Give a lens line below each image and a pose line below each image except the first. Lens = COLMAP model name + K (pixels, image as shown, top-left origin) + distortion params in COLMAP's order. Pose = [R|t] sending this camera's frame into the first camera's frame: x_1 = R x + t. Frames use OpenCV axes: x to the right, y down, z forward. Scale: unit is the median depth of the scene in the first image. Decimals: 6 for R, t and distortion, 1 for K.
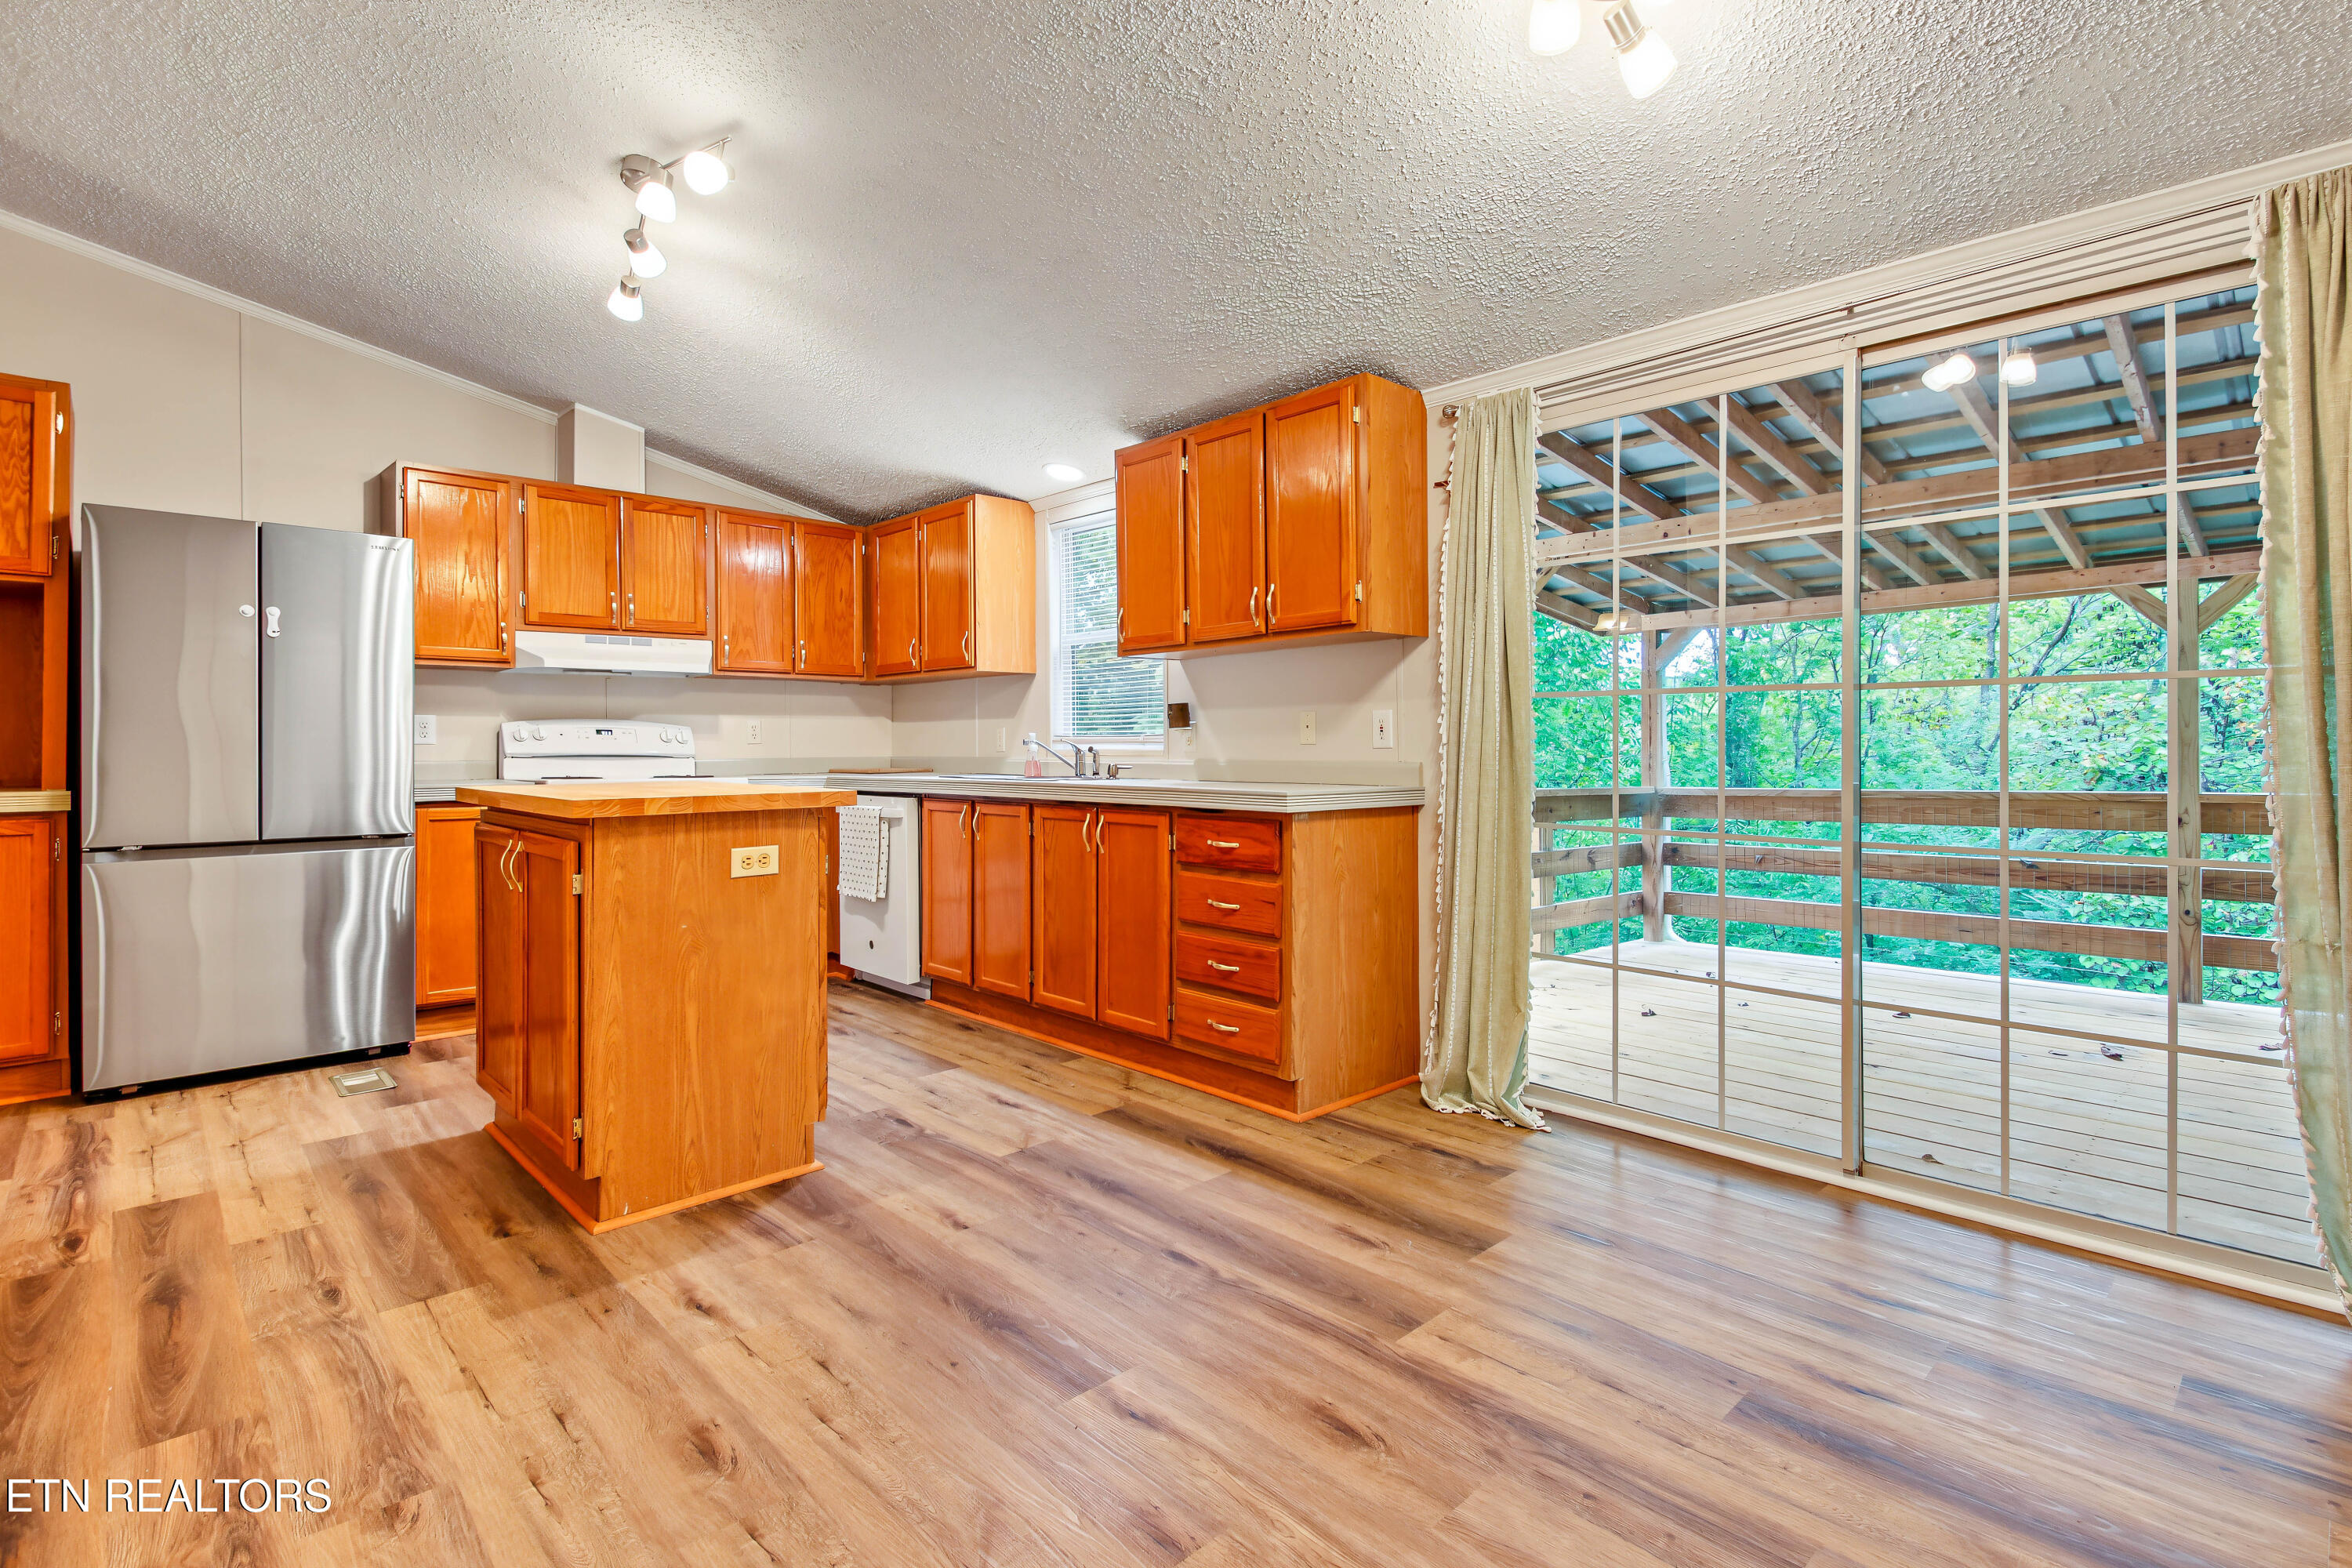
lens RADIAL K [[1100.3, 0, 1198.5], [0, 1100.3, 754.6], [0, 0, 1]] dist [0.033354, -0.025913]
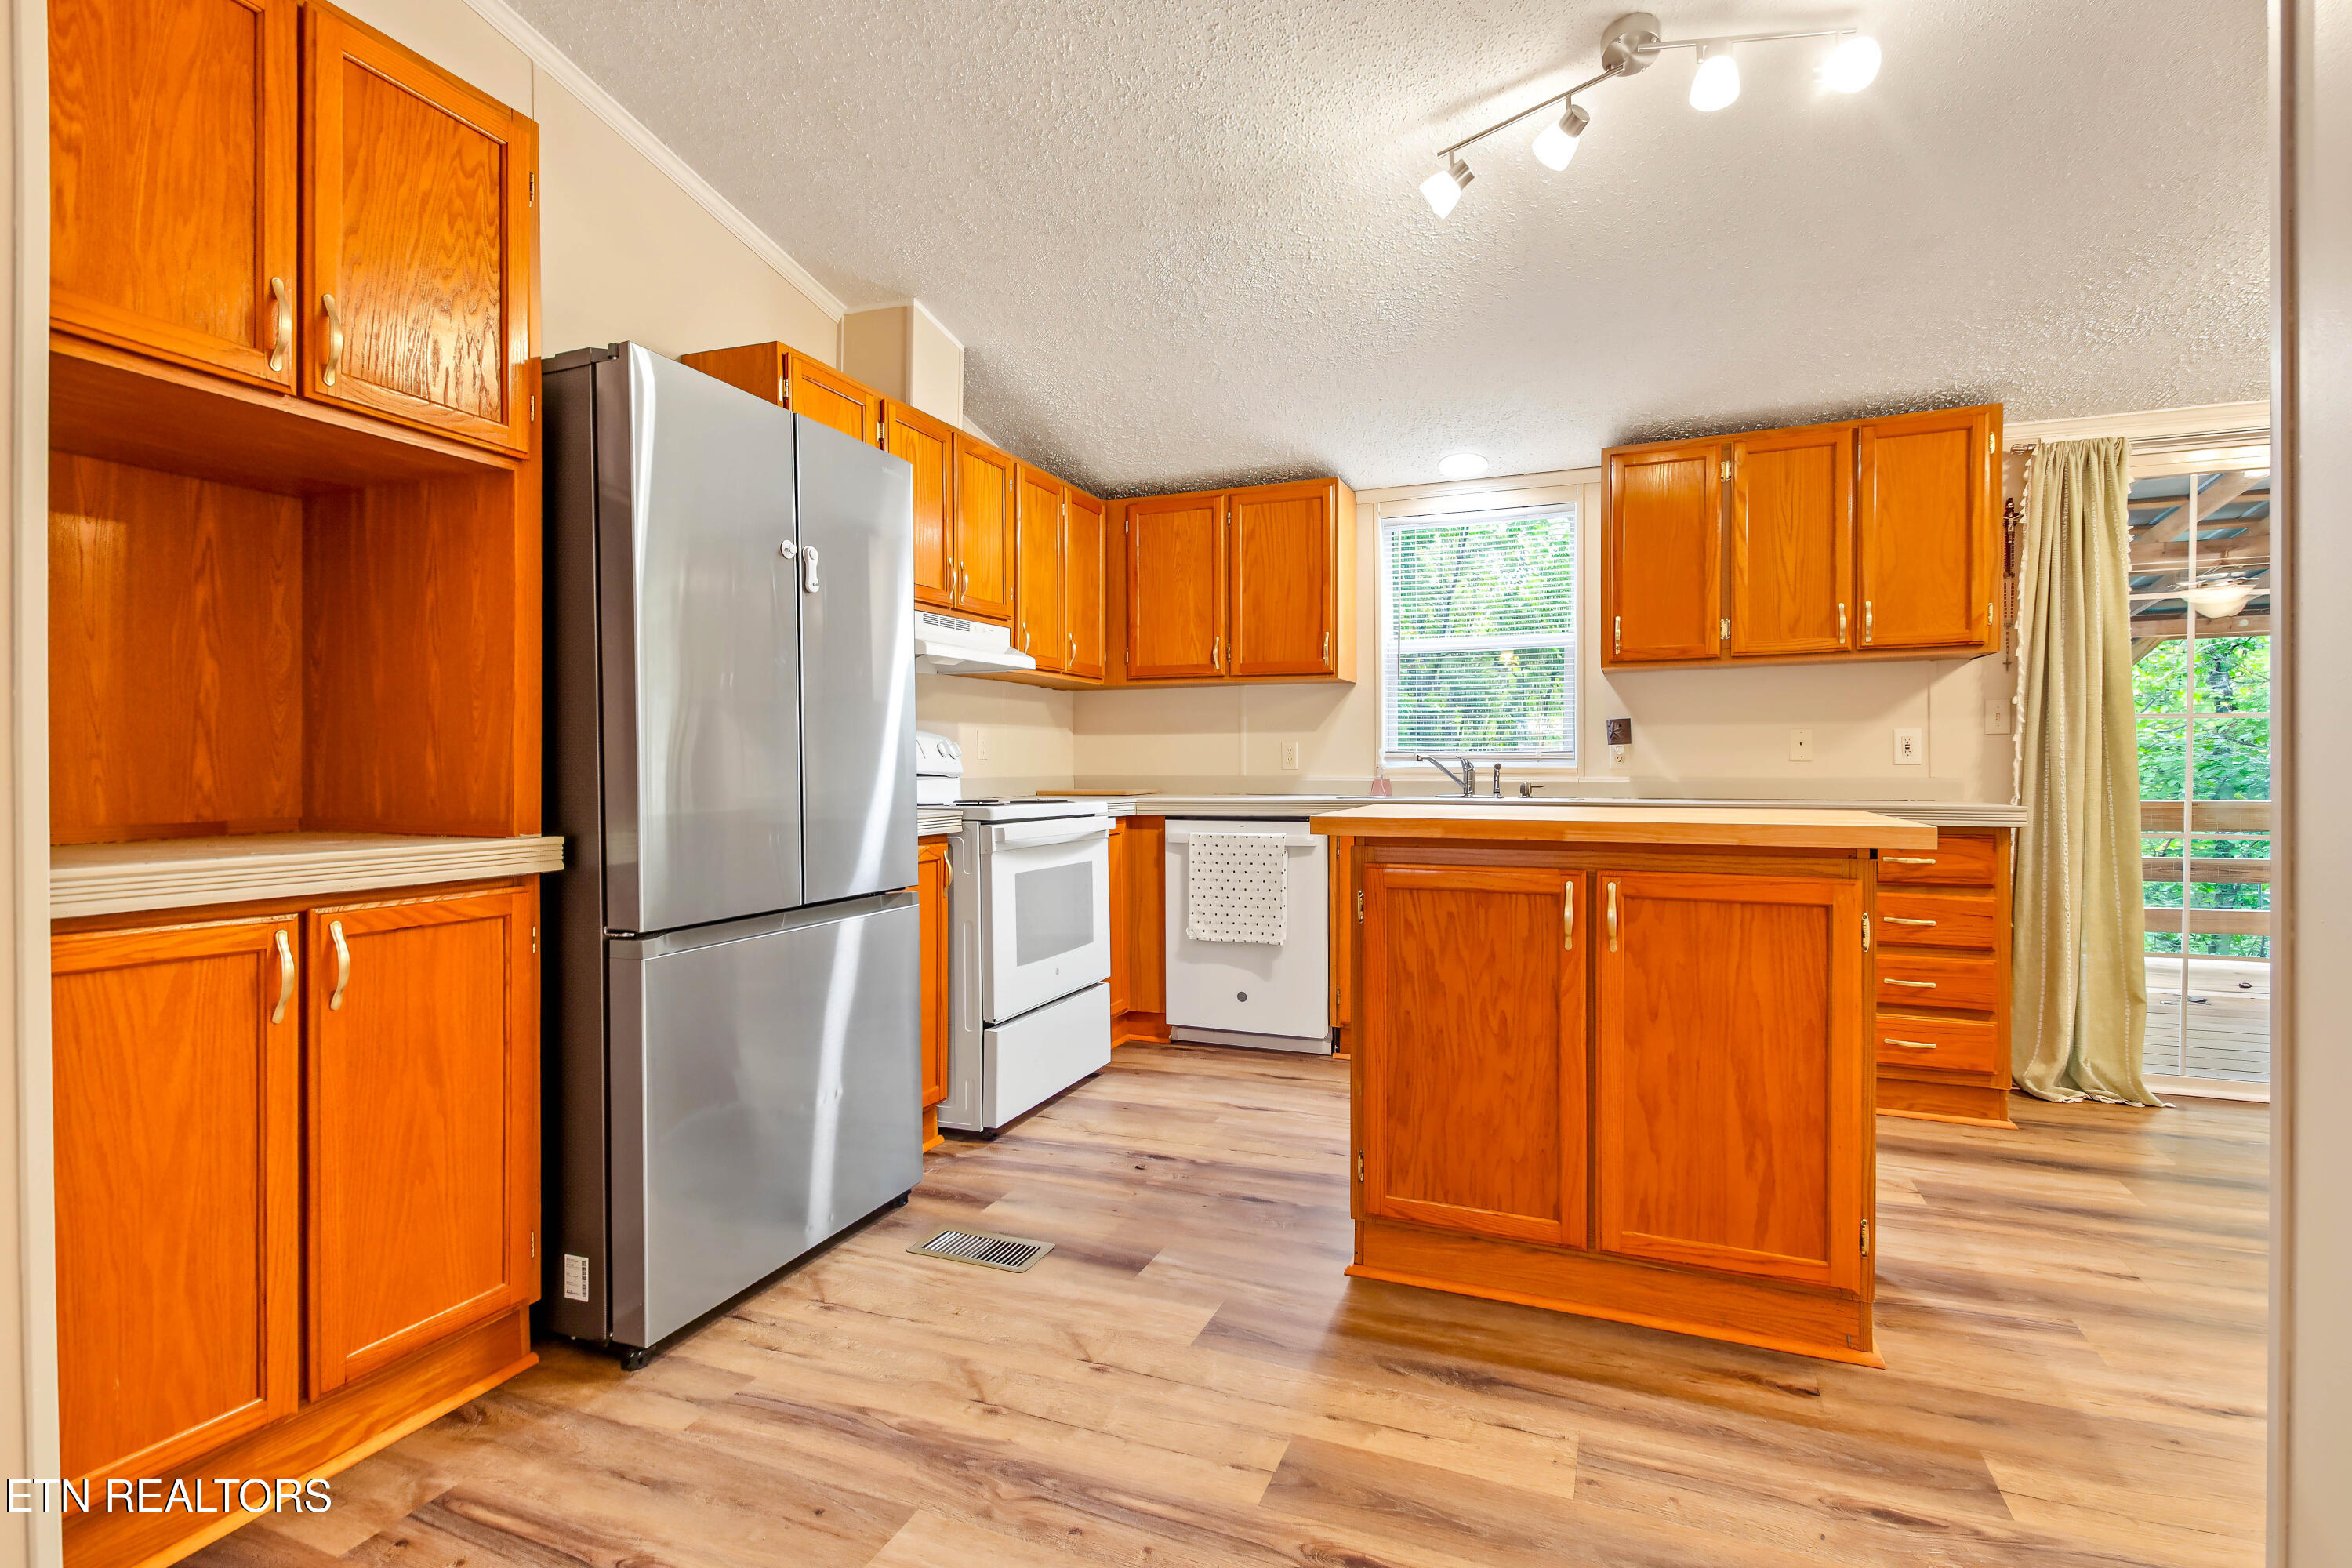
lens RADIAL K [[1113.4, 0, 1176.0], [0, 1113.4, 784.0], [0, 0, 1]] dist [0.003456, -0.000343]
pose [[0.915936, -0.005525, 0.401286, -1.117176], [0.001825, 0.999952, 0.009600, 0.000736], [-0.401320, -0.008061, 0.915902, 0.393007]]
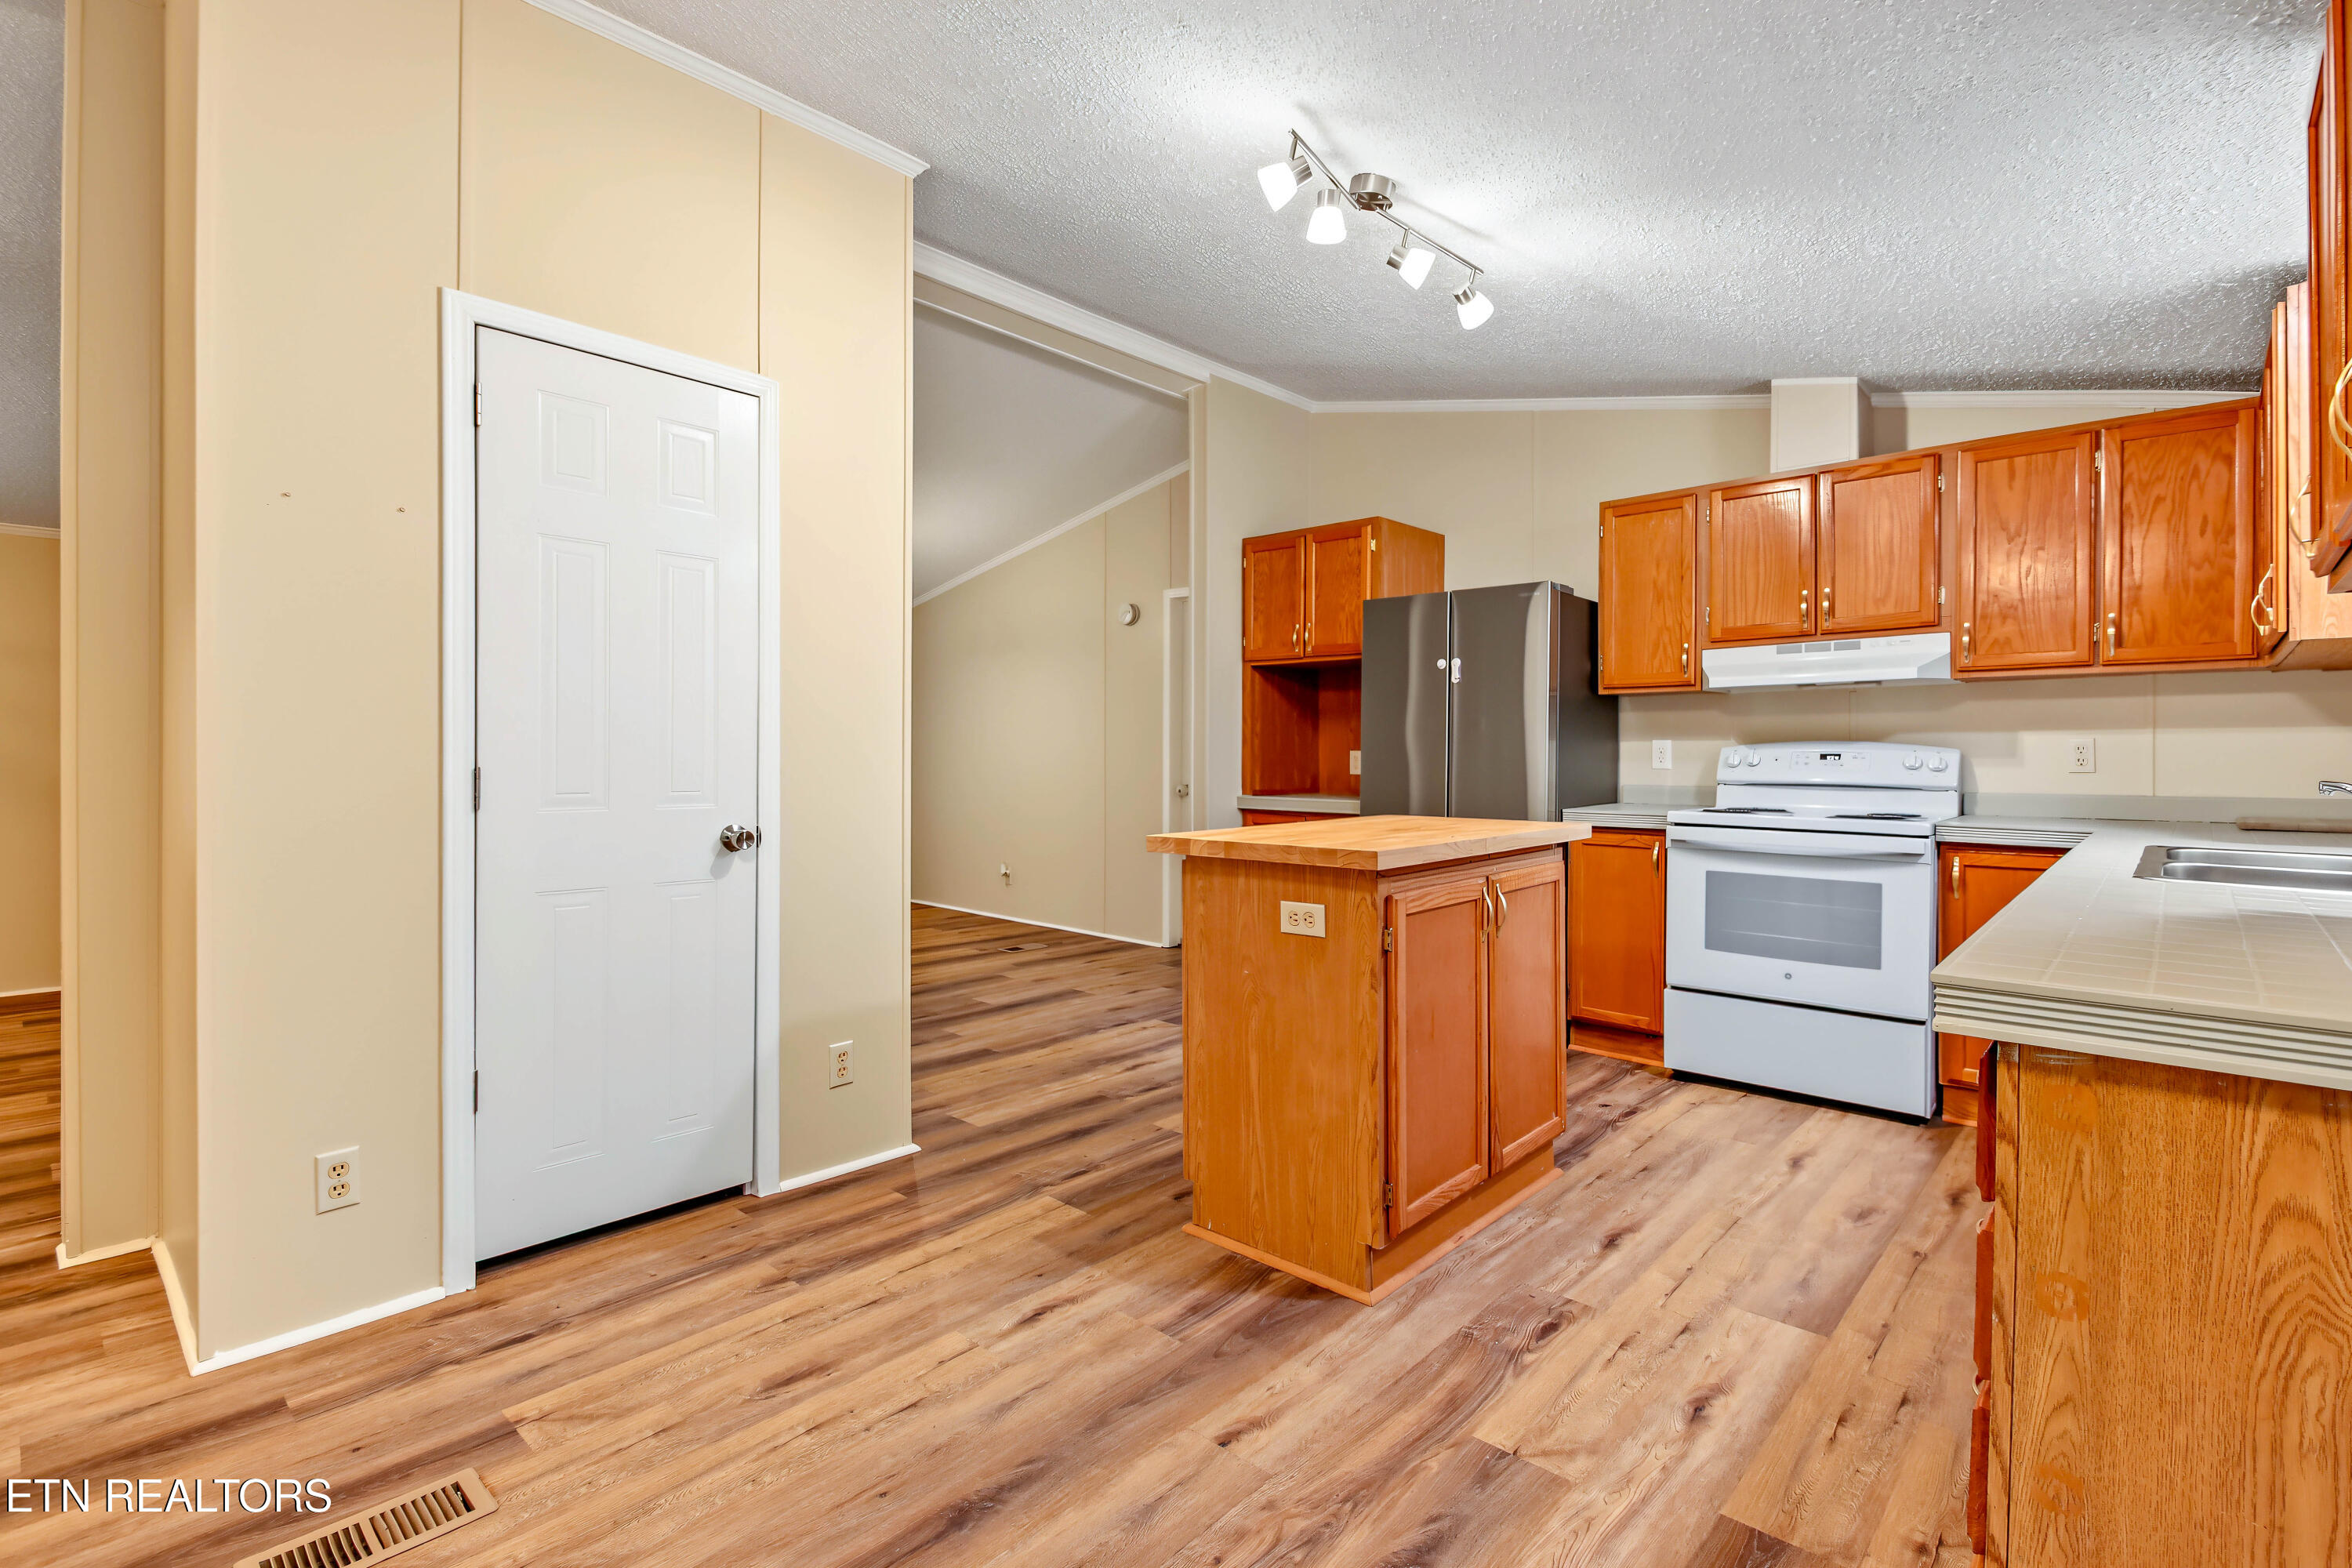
lens RADIAL K [[1082.2, 0, 1176.0], [0, 1082.2, 784.0], [0, 0, 1]] dist [0.030277, -0.023733]
pose [[0.055415, 0.031350, -0.997971, 0.432999], [-0.008149, 0.999488, 0.030945, -0.036648], [0.998430, 0.006417, 0.055642, 0.779433]]
